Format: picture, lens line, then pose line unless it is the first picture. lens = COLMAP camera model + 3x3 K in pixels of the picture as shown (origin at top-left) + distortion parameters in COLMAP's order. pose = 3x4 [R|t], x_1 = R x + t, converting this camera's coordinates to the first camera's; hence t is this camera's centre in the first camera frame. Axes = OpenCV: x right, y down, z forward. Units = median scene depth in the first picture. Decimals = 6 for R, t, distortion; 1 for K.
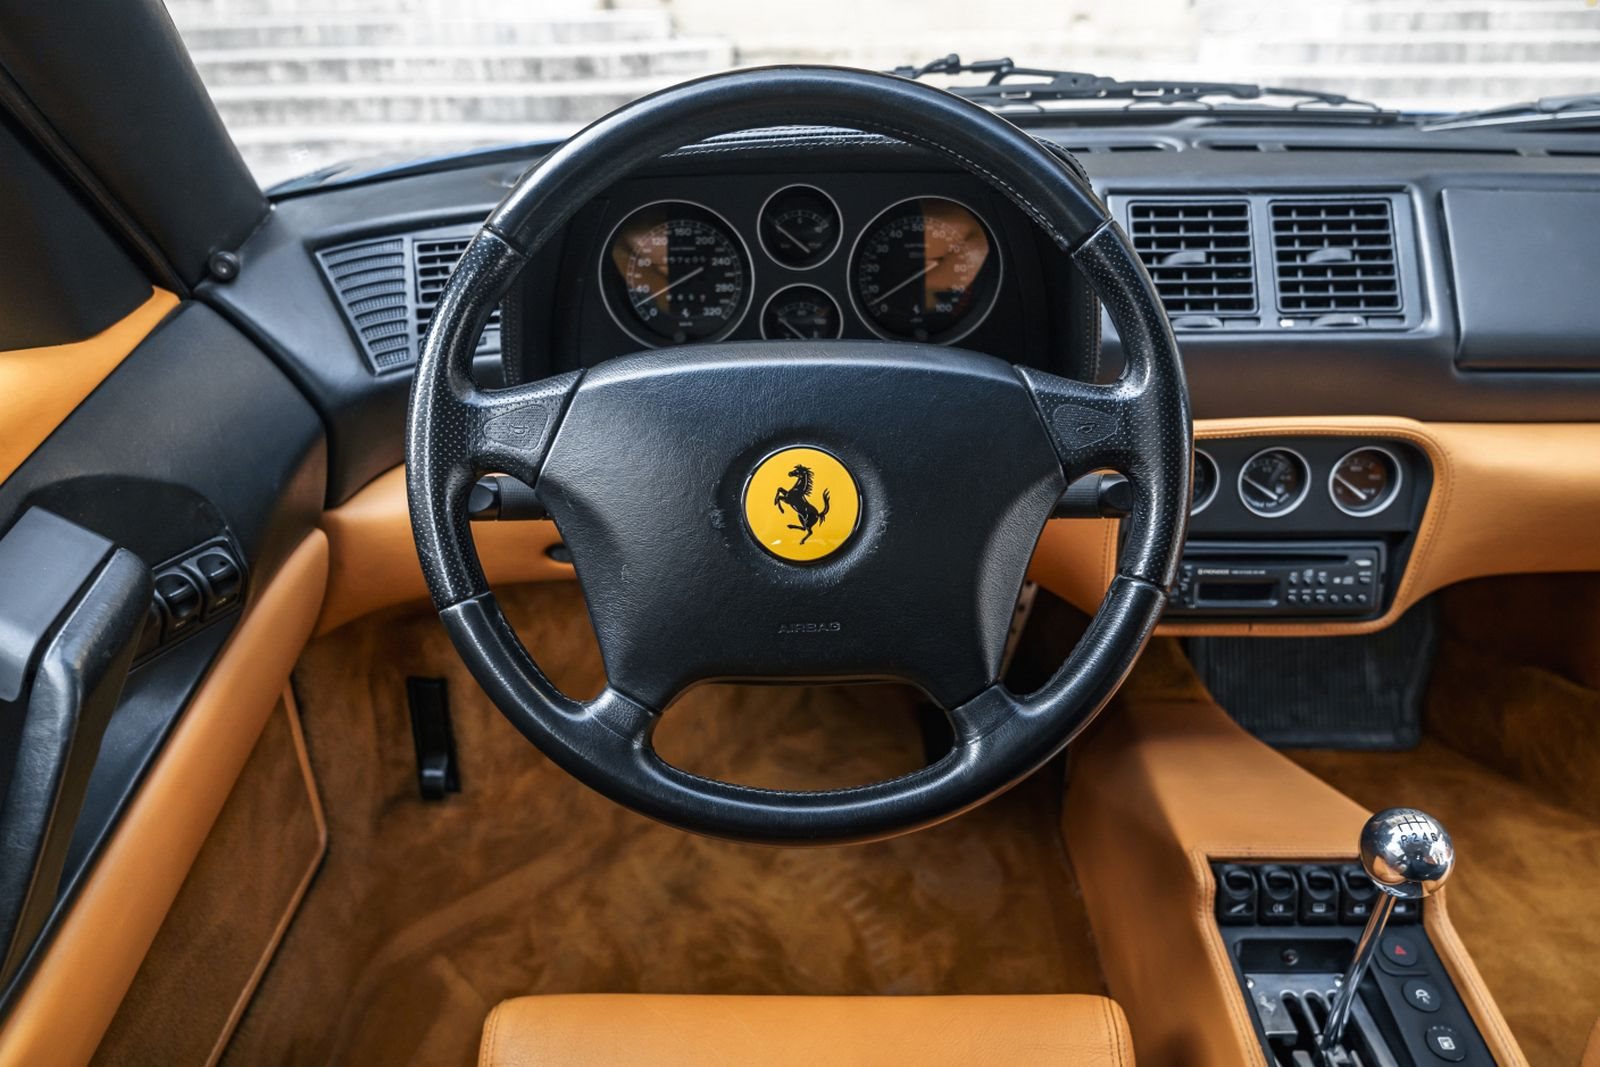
lens RADIAL K [[1114.3, 0, 800.0], [0, 1114.3, 533.5], [0, 0, 1]] dist [-0.035749, 0.028365]
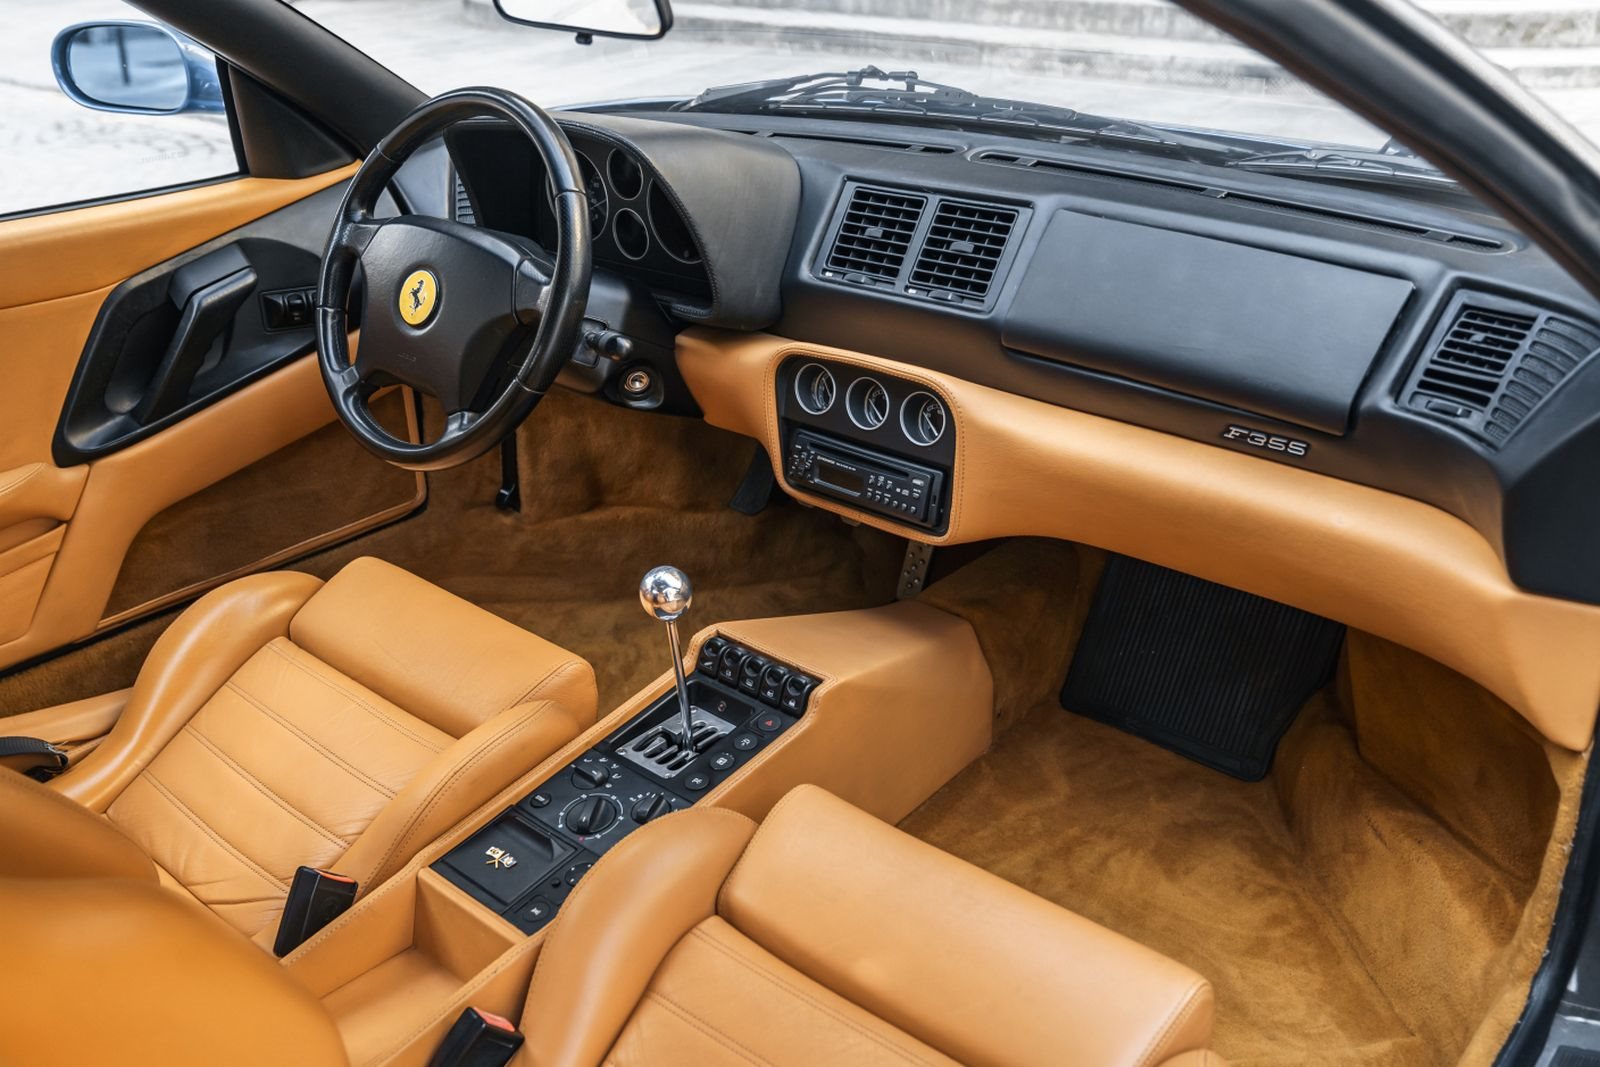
lens RADIAL K [[1436.7, 0, 798.3], [0, 1436.7, 552.4], [0, 0, 1]] dist [-0.012264, -0.001383]
pose [[0.752904, 0.281886, -0.594706, 1.440051], [-0.280515, 0.954887, 0.097474, -0.020077], [0.595354, 0.093436, 0.798012, -0.425656]]
